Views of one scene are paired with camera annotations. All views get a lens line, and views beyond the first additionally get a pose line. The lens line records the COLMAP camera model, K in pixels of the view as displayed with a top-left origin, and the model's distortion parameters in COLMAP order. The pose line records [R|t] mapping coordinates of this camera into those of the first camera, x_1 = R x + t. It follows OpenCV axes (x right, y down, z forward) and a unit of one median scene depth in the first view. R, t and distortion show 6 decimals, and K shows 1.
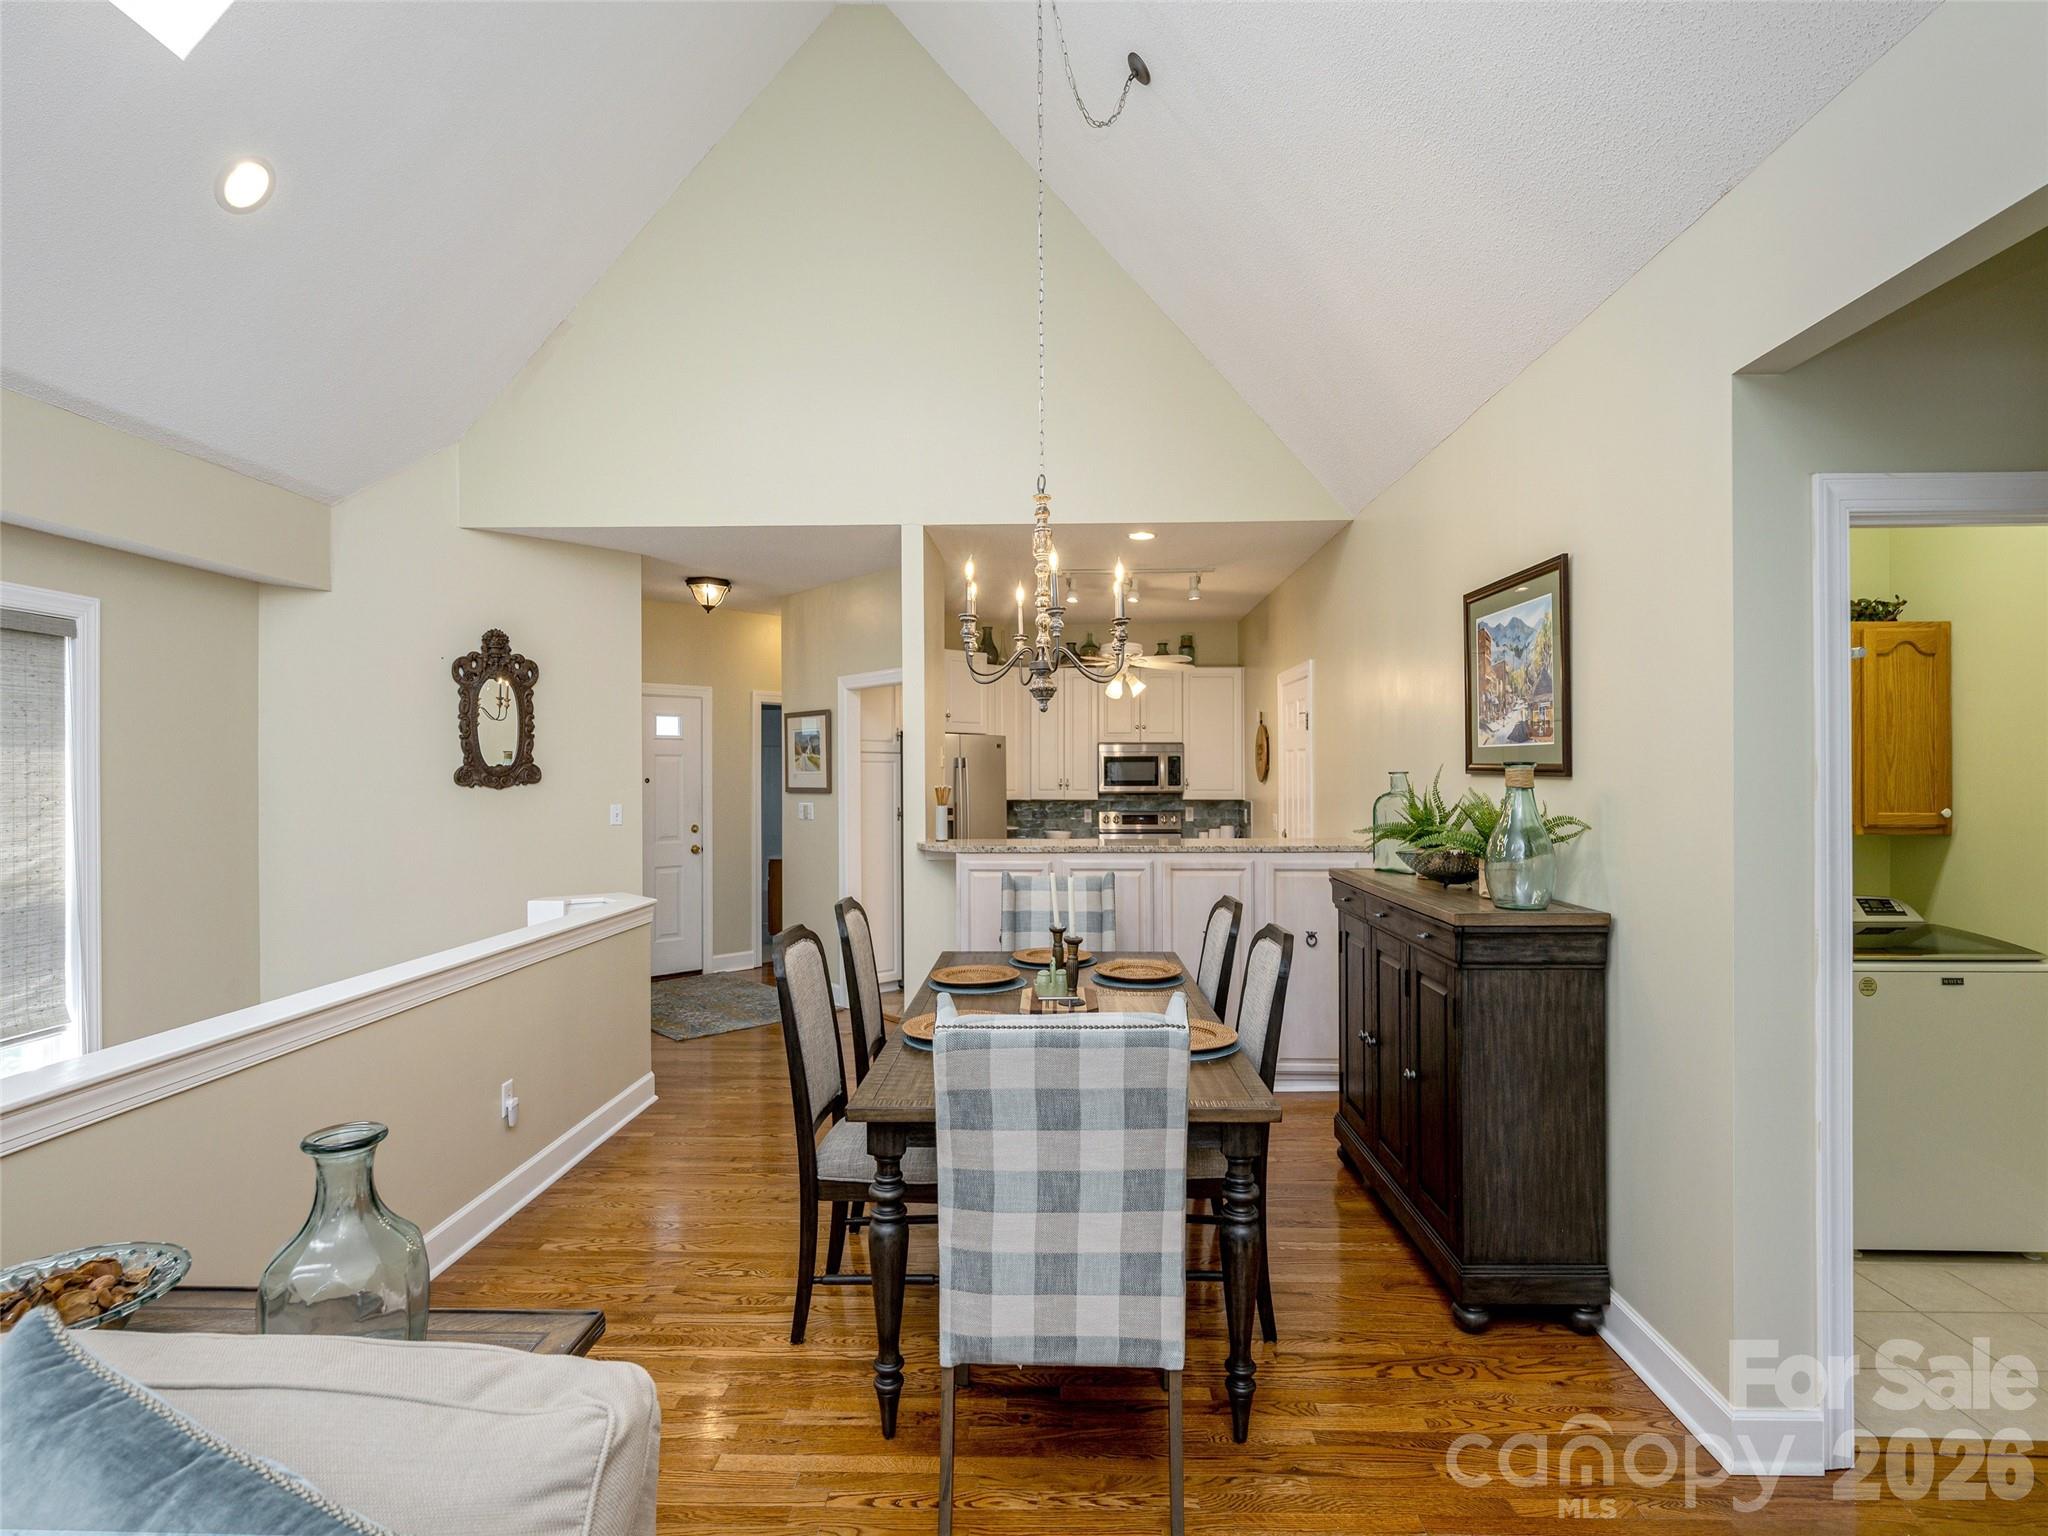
lens RADIAL K [[946.9, 0, 1059.2], [0, 946.9, 769.2], [0, 0, 1]] dist [-0.017180, 0.000766]
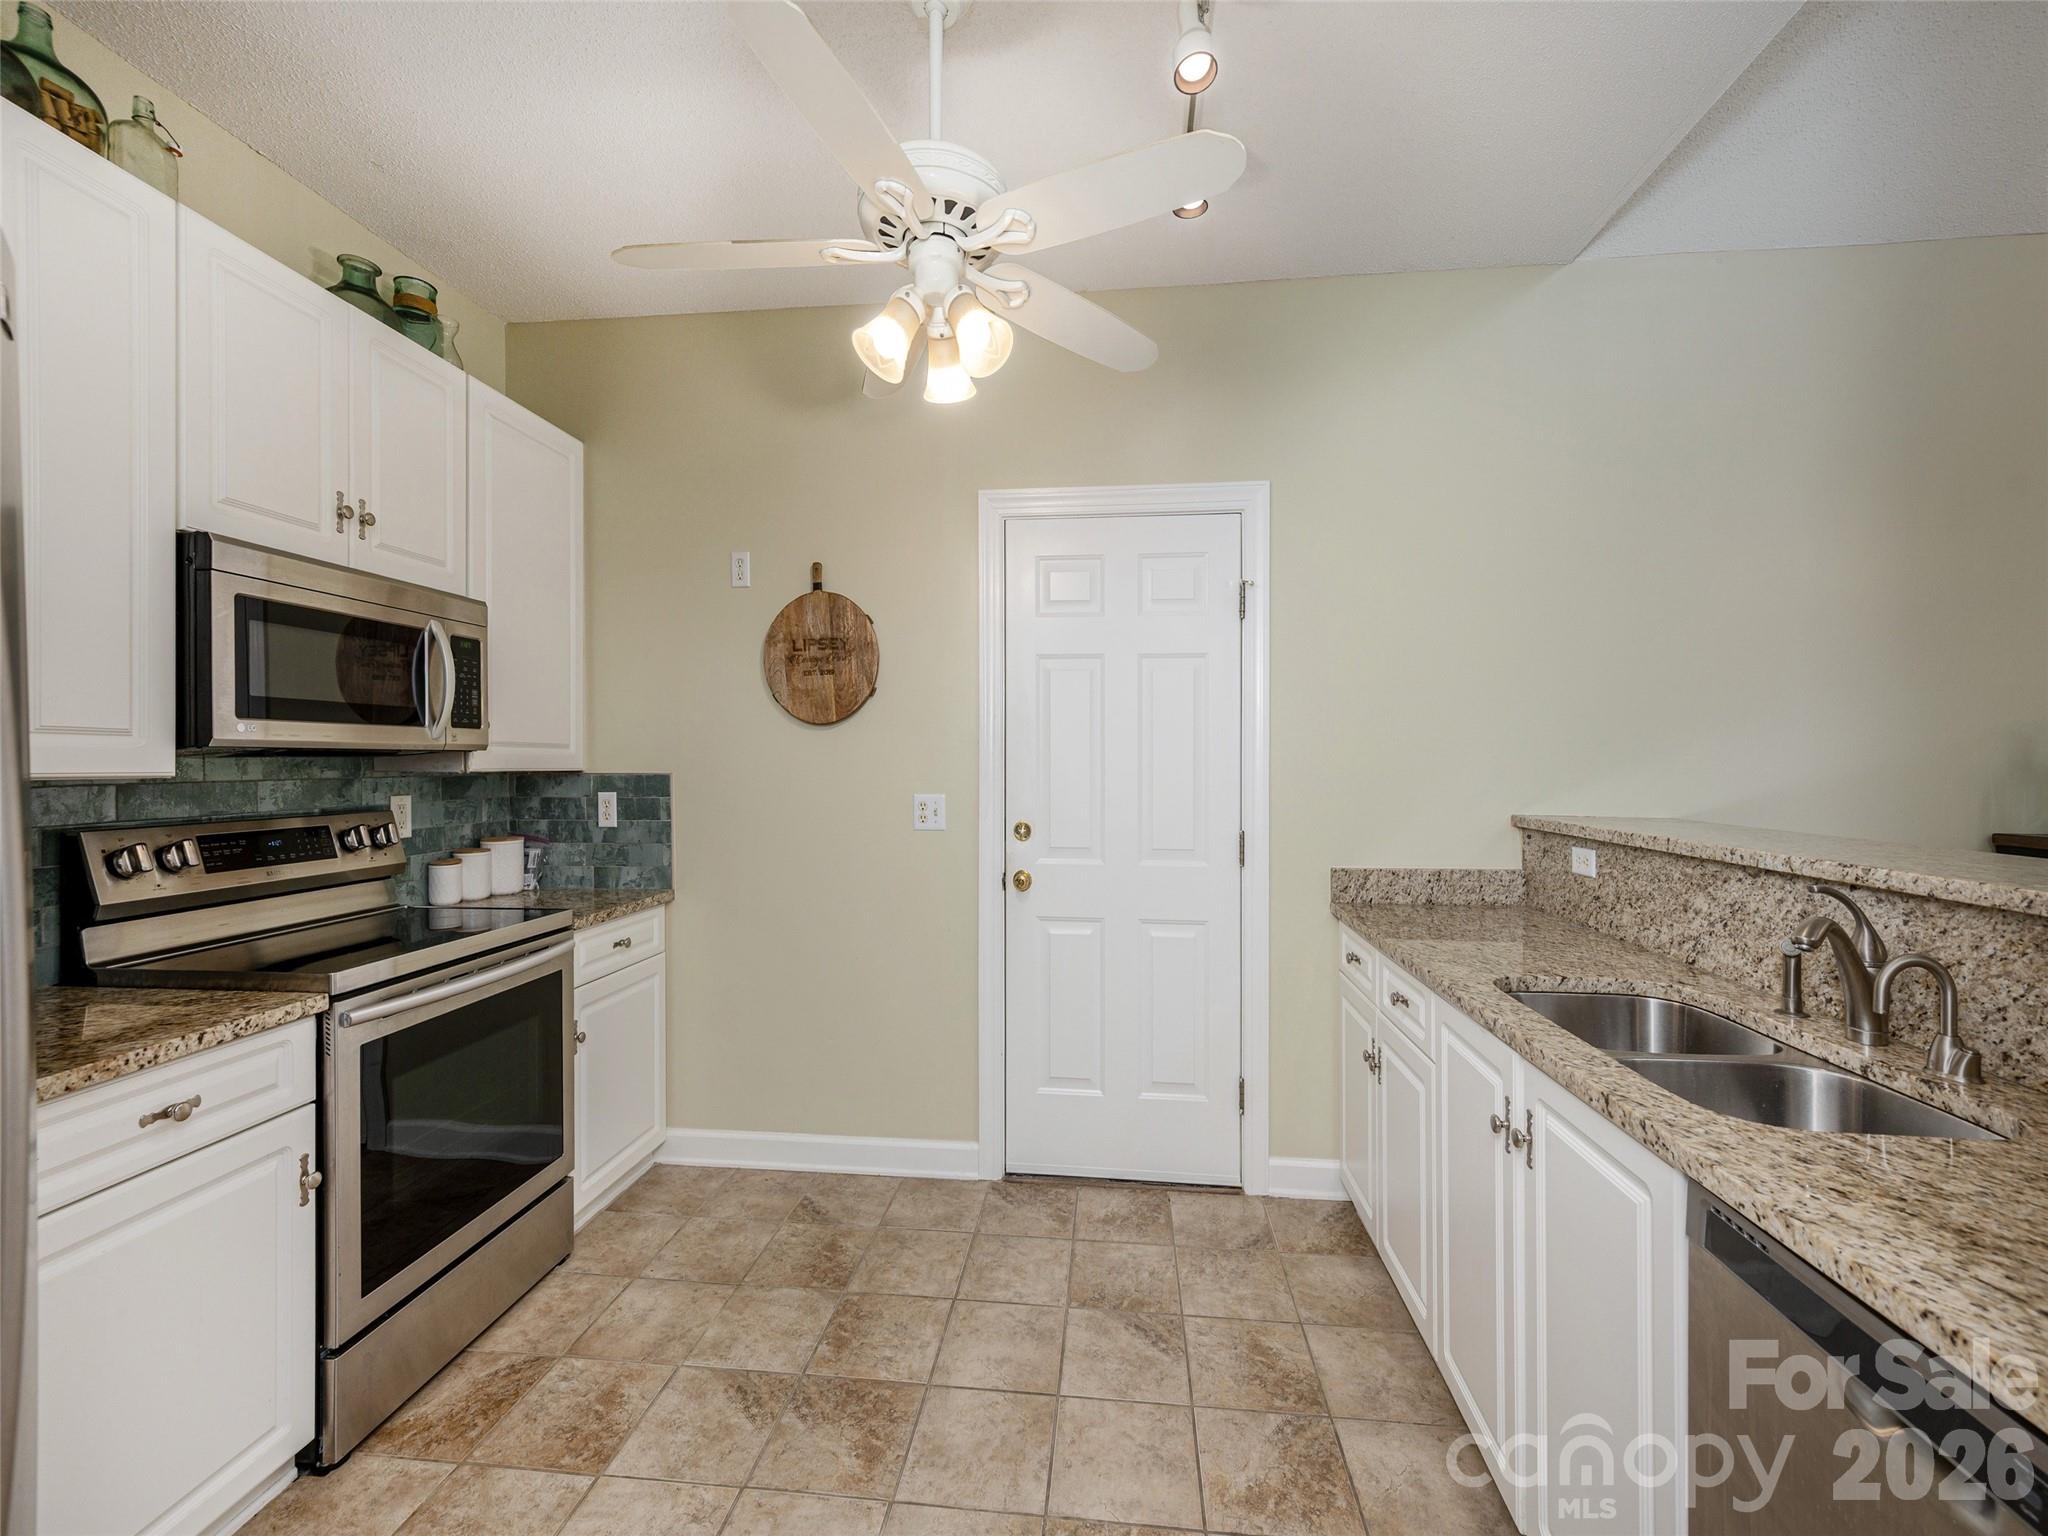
lens RADIAL K [[841.6, 0, 1033.0], [0, 841.6, 755.1], [0, 0, 1]] dist [0.009560, 0.000035]
pose [[0.096433, 0.007277, 0.995313, -0.253341], [-0.009283, 0.999936, -0.006412, 0.046329], [-0.995296, -0.008621, 0.096495, 1.360506]]
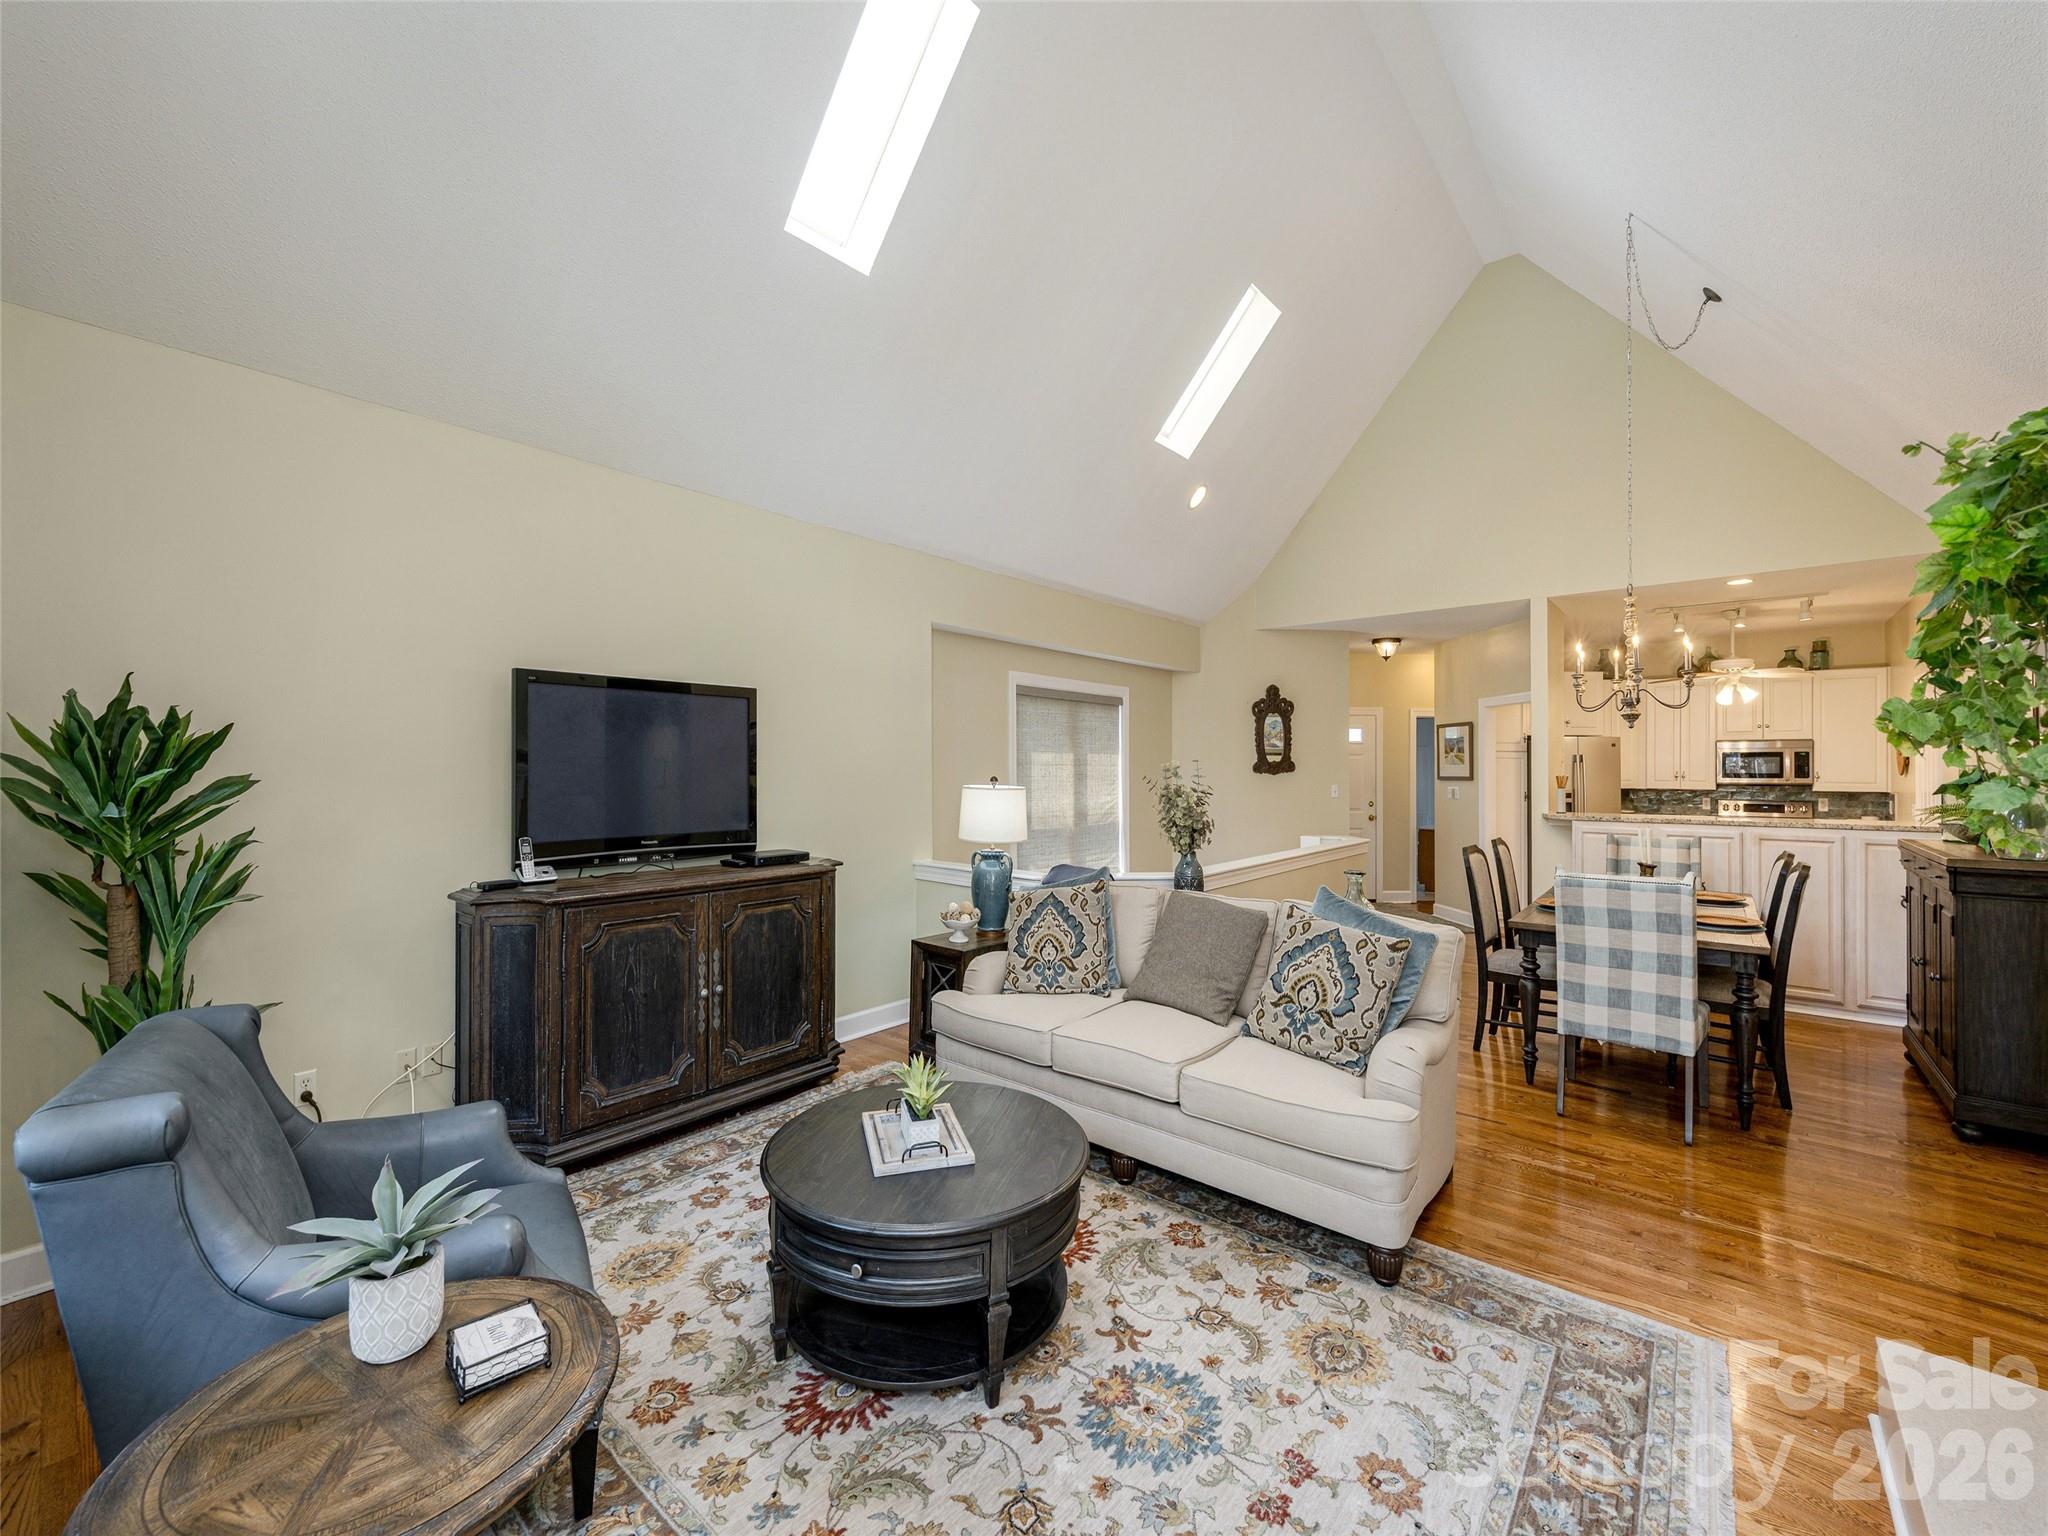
lens RADIAL K [[841.6, 0, 1090.1], [0, 841.6, 766.4], [0, 0, 1]] dist [0.009560, 0.000035]
pose [[0.805002, 0.001043, -0.593271, 0.068125], [0.000723, 0.999996, 0.002739, 0.000366], [0.593271, -0.002634, 0.804998, -0.513124]]
